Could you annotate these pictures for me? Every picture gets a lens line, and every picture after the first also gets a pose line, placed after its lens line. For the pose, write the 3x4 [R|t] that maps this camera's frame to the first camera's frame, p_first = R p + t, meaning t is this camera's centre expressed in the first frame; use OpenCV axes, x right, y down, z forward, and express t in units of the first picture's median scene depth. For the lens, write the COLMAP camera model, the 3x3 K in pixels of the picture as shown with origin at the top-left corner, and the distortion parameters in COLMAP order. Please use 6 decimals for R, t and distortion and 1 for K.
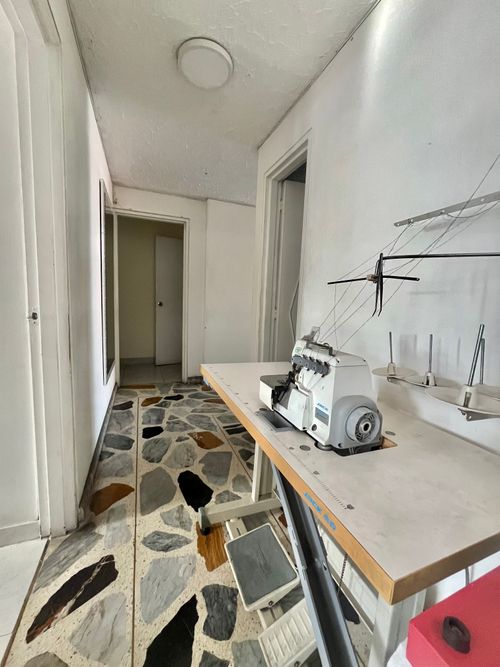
lens RADIAL K [[268.8, 0, 248.1], [0, 268.8, 334.3], [0, 0, 1]] dist [-0.006235, 0.000612]
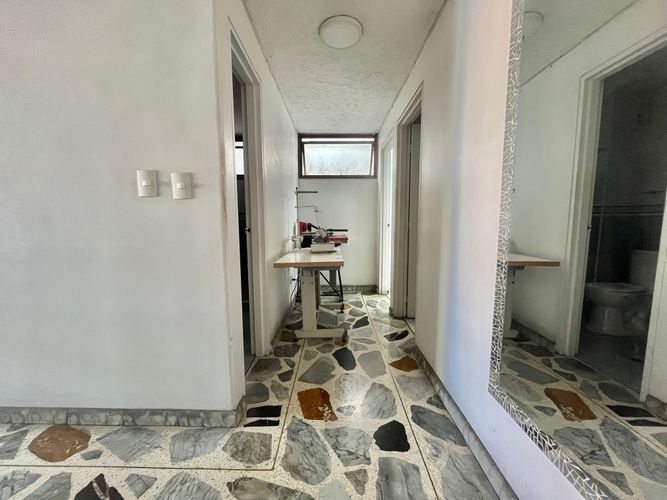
lens RADIAL K [[268.8, 0, 332.8], [0, 268.8, 250.8], [0, 0, 1]] dist [-0.006235, 0.000612]
pose [[-0.926981, -0.079915, 0.366497, -0.483552], [0.009888, 0.971497, 0.236847, -0.212616], [-0.374978, 0.223176, -0.899769, 1.718794]]
